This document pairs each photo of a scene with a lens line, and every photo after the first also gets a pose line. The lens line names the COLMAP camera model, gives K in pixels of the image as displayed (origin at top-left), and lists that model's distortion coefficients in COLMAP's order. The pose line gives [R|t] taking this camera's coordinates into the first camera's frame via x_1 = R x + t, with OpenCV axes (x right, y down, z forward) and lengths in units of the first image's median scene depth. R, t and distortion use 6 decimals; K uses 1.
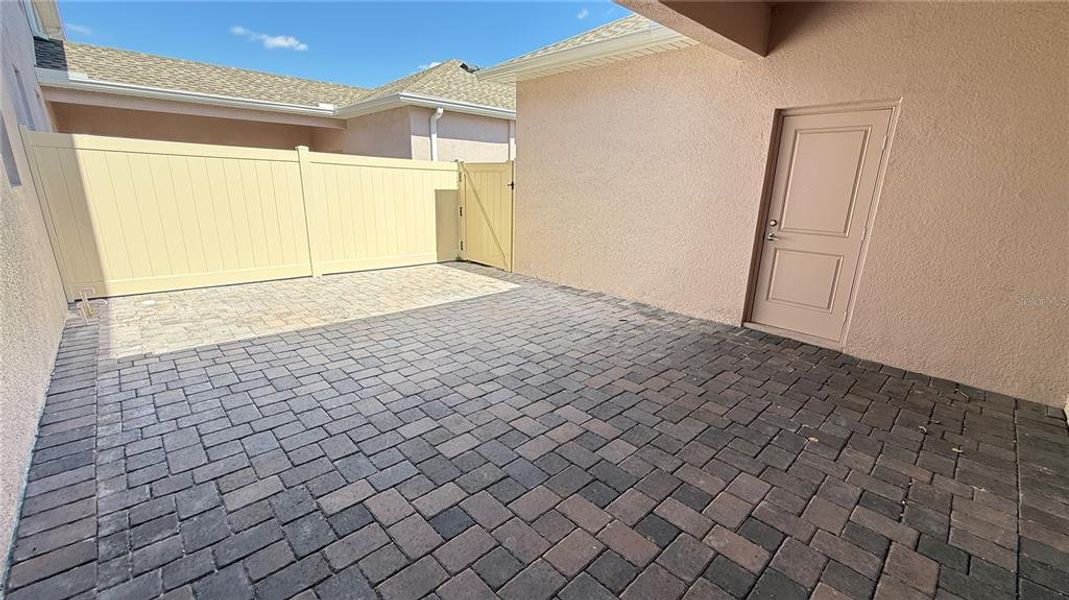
lens RADIAL K [[436.6, 0, 528.2], [0, 436.6, 305.6], [0, 0, 1]] dist [-0.000927, -0.000215]
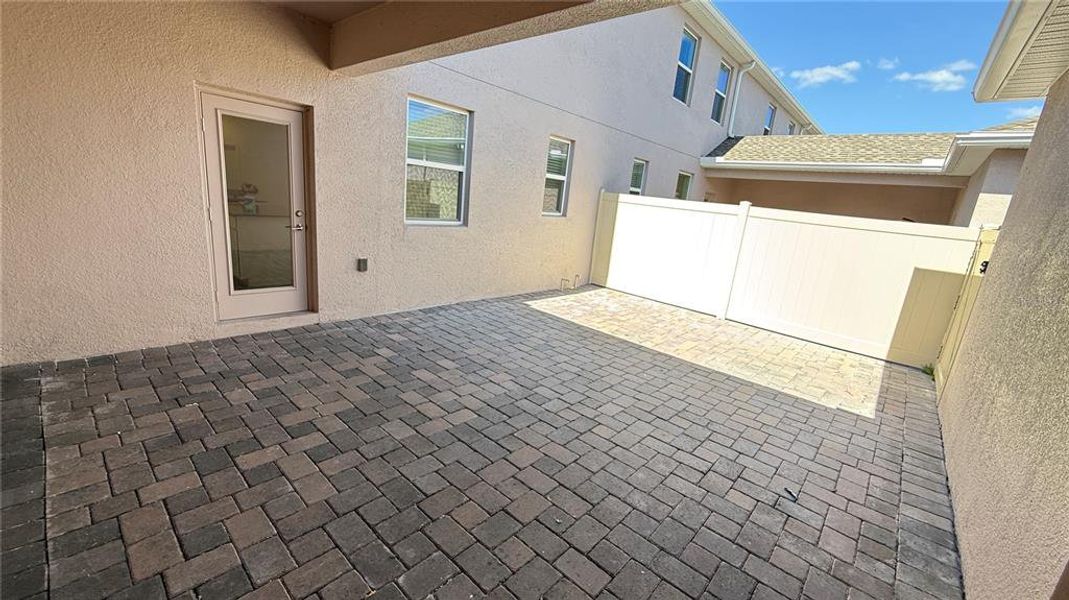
lens RADIAL K [[424.6, 0, 529.5], [0, 424.6, 298.4], [0, 0, 1]] dist [-0.000716, 0.000855]
pose [[0.090351, 0.214330, -0.972574, 0.883253], [-0.364865, 0.915792, 0.167921, -0.215620], [0.926666, 0.339686, 0.160944, 0.711491]]
